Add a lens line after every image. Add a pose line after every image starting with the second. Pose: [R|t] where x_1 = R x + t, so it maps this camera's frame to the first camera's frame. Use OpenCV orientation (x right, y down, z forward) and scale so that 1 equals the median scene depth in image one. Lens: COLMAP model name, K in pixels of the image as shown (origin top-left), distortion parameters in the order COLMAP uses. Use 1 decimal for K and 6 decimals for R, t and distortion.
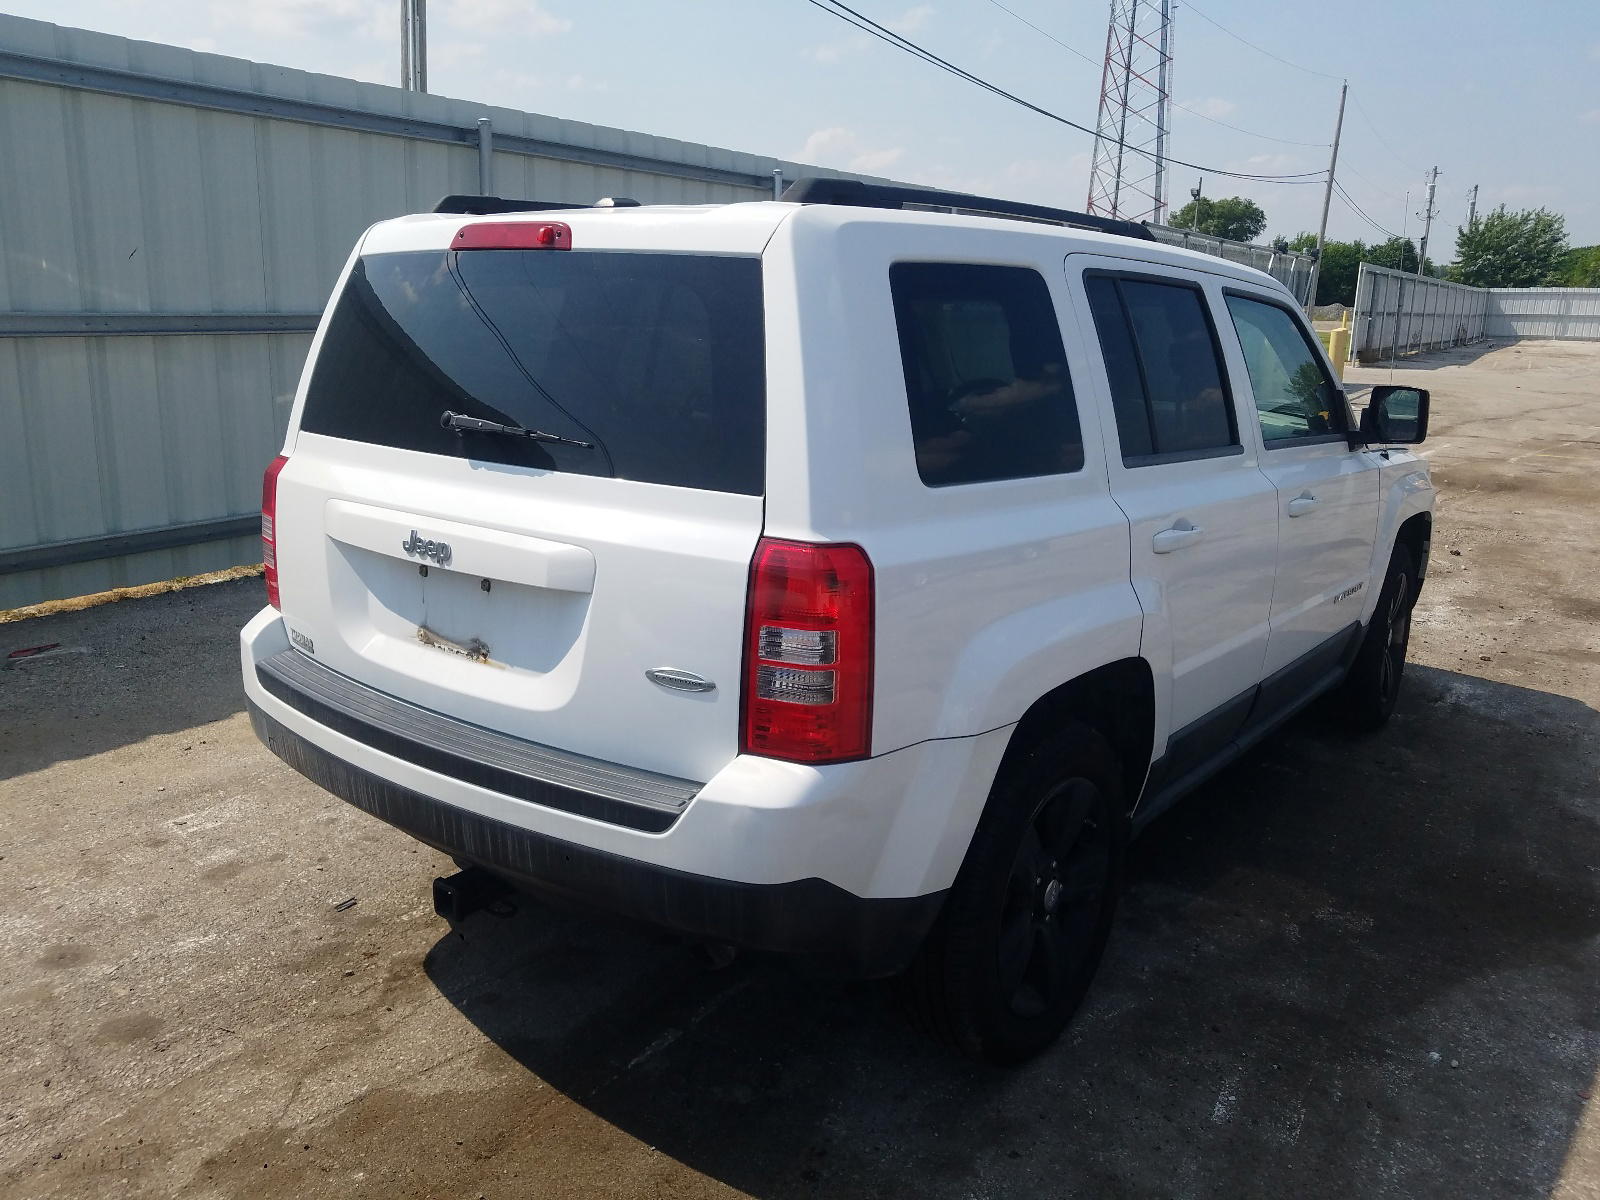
lens RADIAL K [[1283.3, 0, 800.0], [0, 1283.3, 600.0], [0, 0, 1]] dist [0.006237, 0.000481]
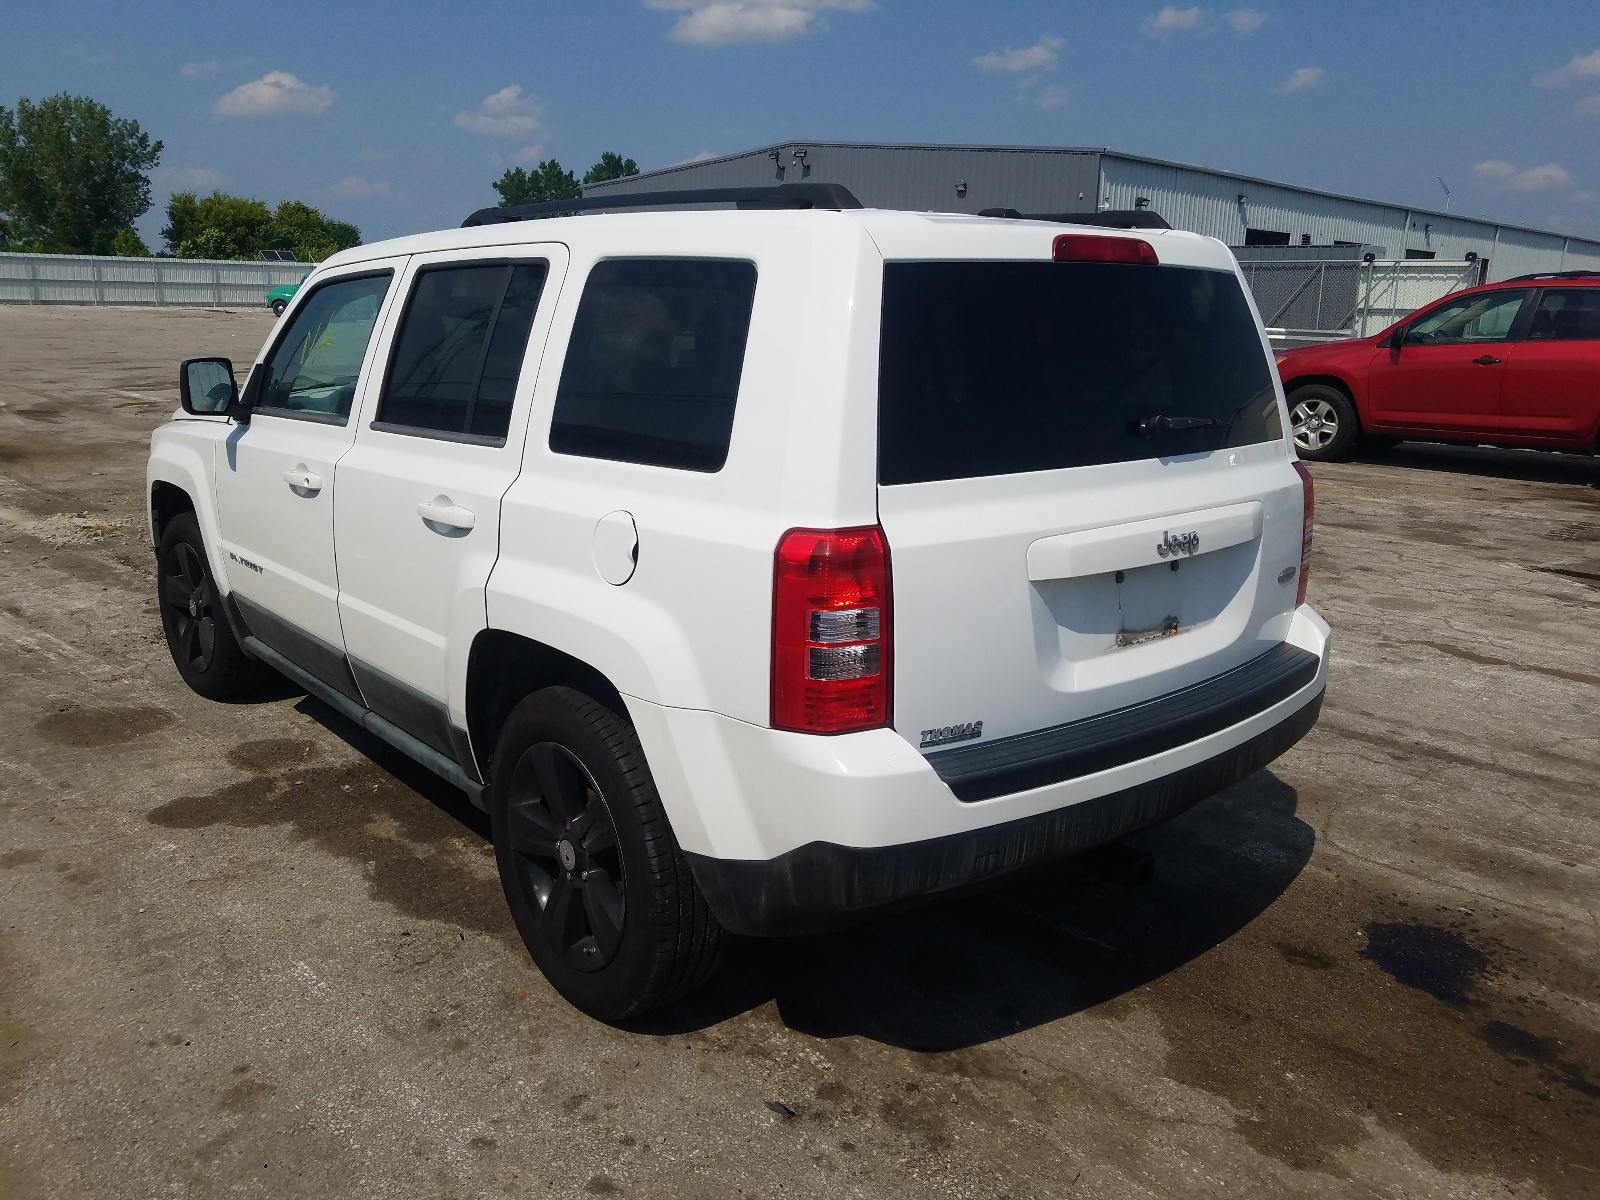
lens RADIAL K [[1260.3, 0, 800.0], [0, 1260.3, 600.0], [0, 0, 1]] dist [0.006825, 0.004479]
pose [[0.184042, -0.249138, 0.950820, -1.289823], [0.210352, 0.954915, 0.209495, -0.267745], [-0.960146, 0.161451, 0.228152, 1.011565]]
